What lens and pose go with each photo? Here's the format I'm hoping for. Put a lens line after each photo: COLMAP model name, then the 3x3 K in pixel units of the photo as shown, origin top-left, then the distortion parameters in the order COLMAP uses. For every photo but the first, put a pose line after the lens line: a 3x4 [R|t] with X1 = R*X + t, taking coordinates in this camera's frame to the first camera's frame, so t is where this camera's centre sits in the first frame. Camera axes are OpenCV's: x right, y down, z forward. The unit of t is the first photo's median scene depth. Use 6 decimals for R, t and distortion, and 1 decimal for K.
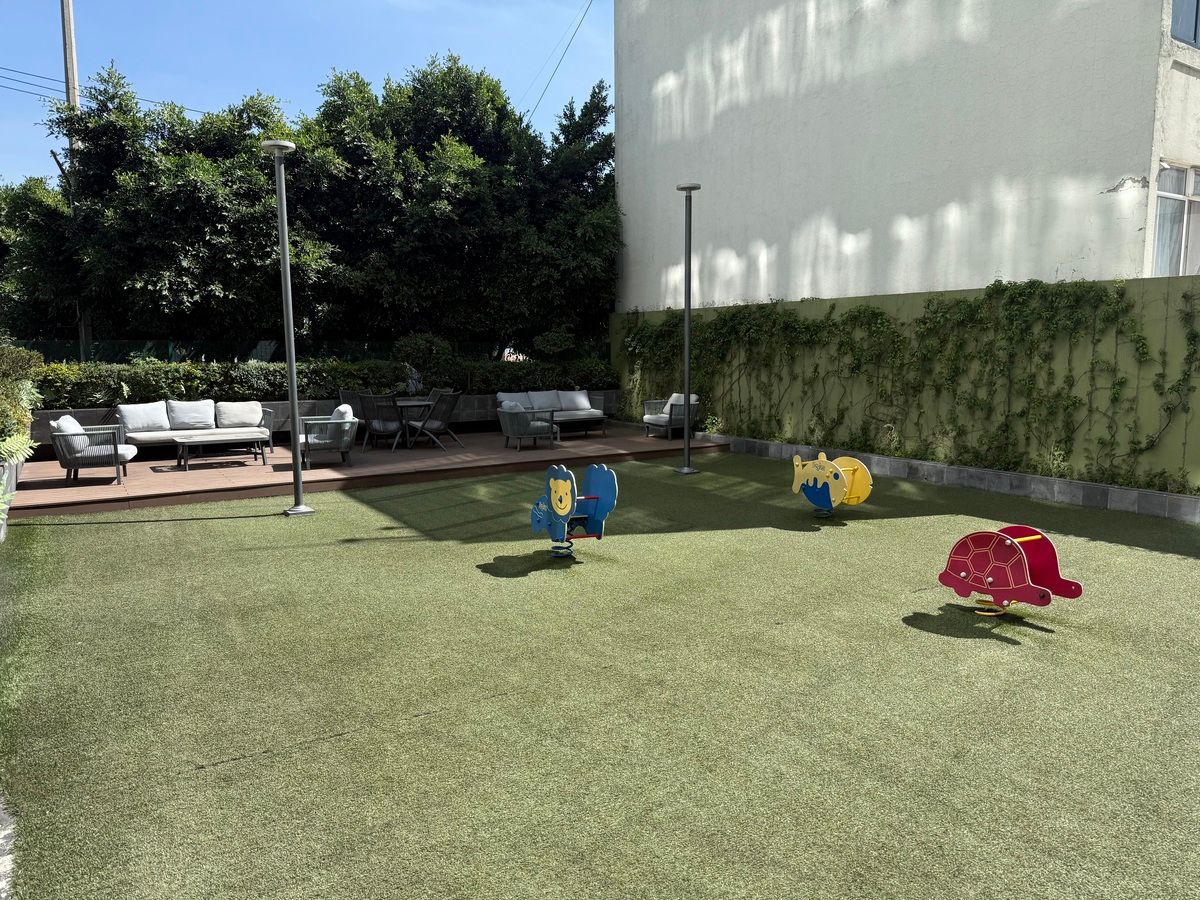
lens RADIAL K [[848.1, 0, 602.3], [0, 848.1, 445.2], [0, 0, 1]] dist [0.135066, -0.186523]
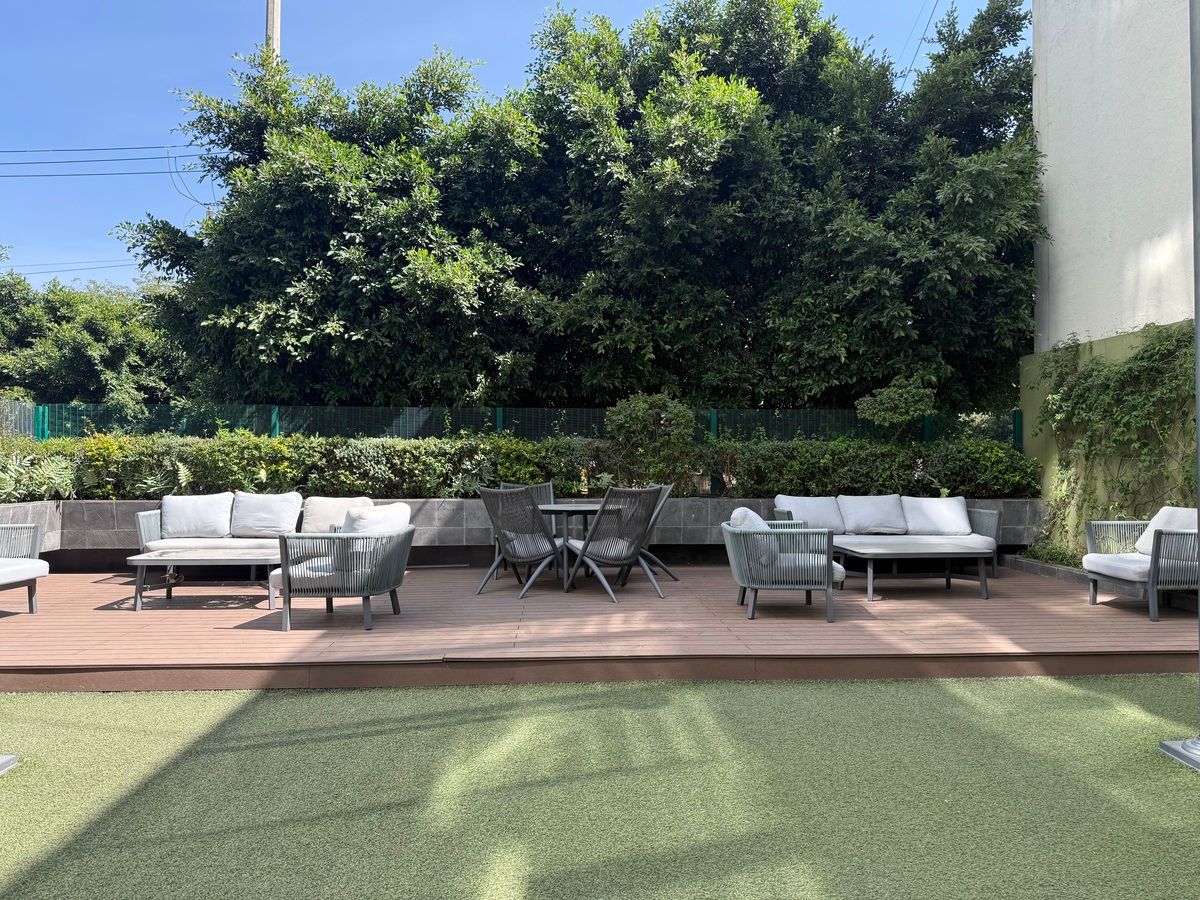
lens RADIAL K [[848.1, 0, 602.3], [0, 848.1, 445.2], [0, 0, 1]] dist [0.135066, -0.186523]
pose [[0.877493, -0.003419, -0.479577, 0.046599], [-0.061433, 0.990935, -0.119469, -0.022341], [0.475638, 0.134295, 0.869329, 0.492591]]
